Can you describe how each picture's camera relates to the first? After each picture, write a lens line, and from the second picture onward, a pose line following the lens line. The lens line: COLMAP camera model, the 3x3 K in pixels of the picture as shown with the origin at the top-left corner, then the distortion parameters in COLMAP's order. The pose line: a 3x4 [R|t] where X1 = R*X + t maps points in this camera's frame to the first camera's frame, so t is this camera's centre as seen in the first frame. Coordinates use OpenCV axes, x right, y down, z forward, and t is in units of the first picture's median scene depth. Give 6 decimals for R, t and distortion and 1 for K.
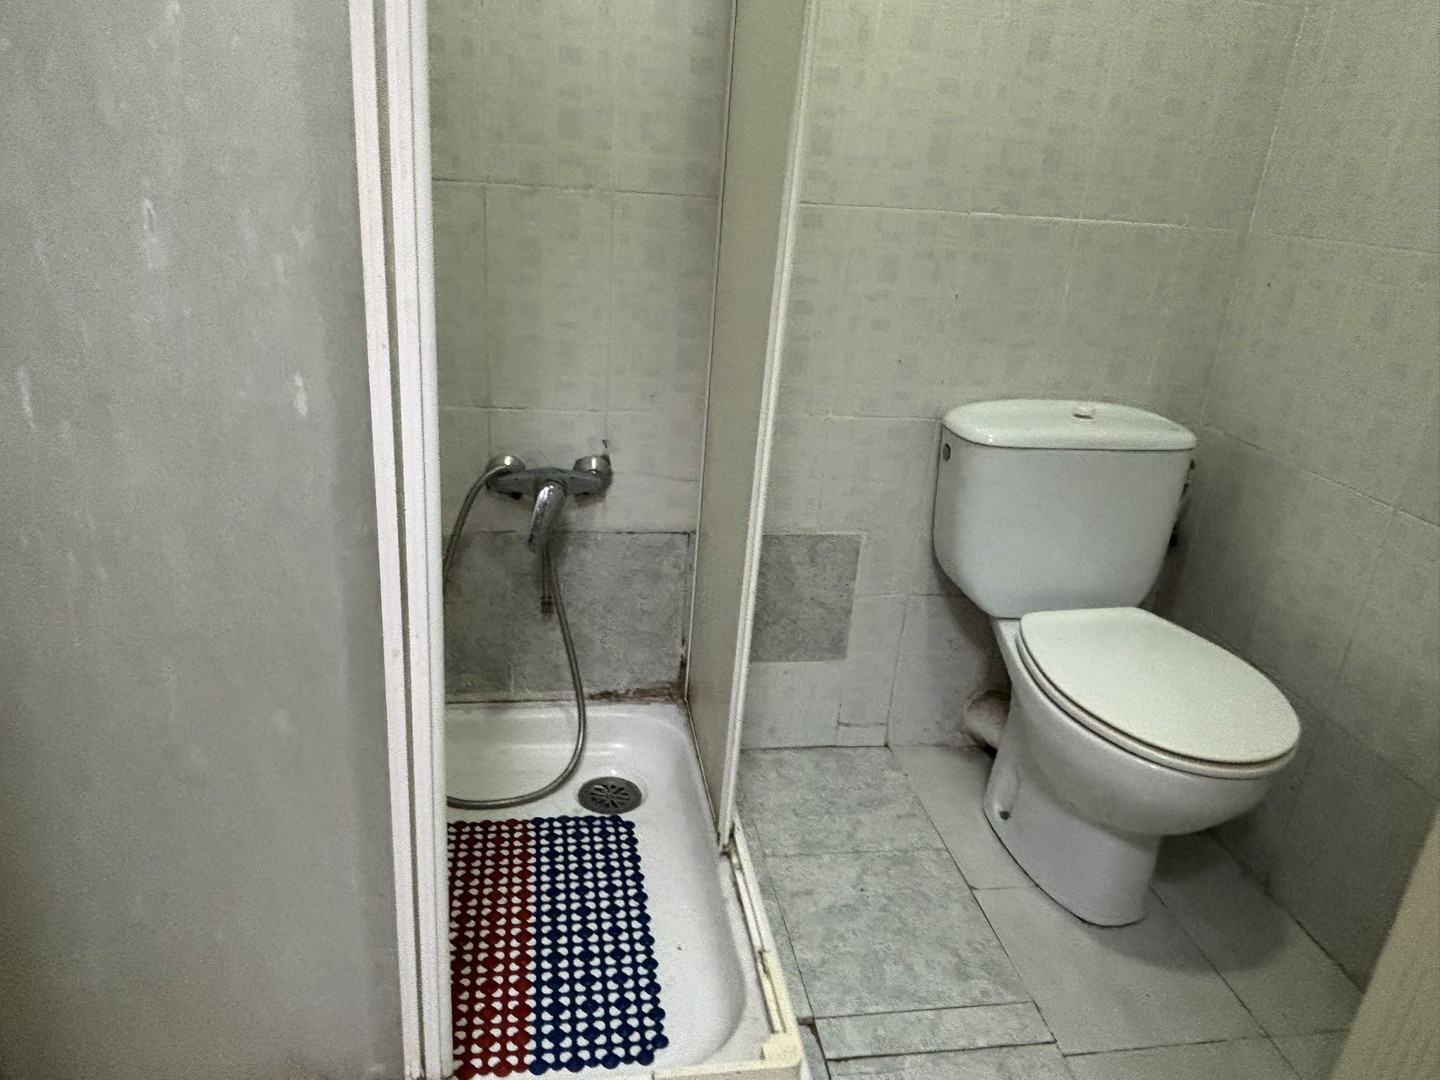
lens RADIAL K [[978.6, 0, 720.0], [0, 978.6, 540.0], [0, 0, 1]] dist [0.136048, -0.188238]
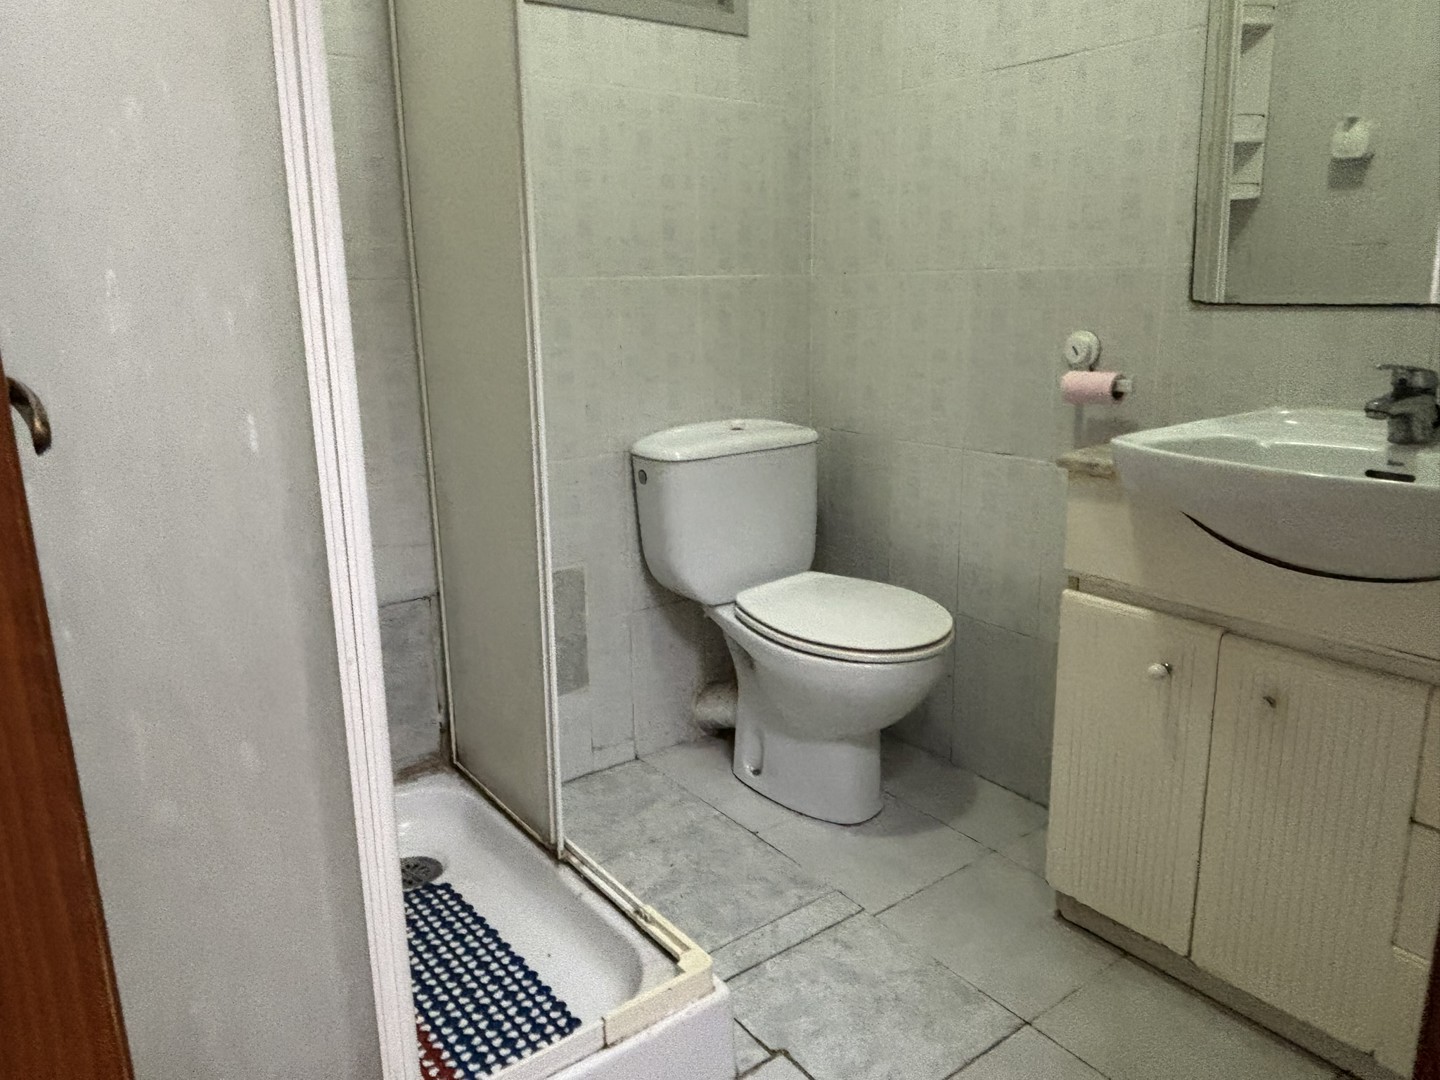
lens RADIAL K [[1026.6, 0, 720.0], [0, 1026.6, 540.0], [0, 0, 1]] dist [0.097264, -0.134676]
pose [[0.878998, -0.198051, 0.433749, -0.236025], [0.249486, 0.966234, -0.064402, 0.086299], [-0.406349, 0.164823, 0.898729, -0.120638]]
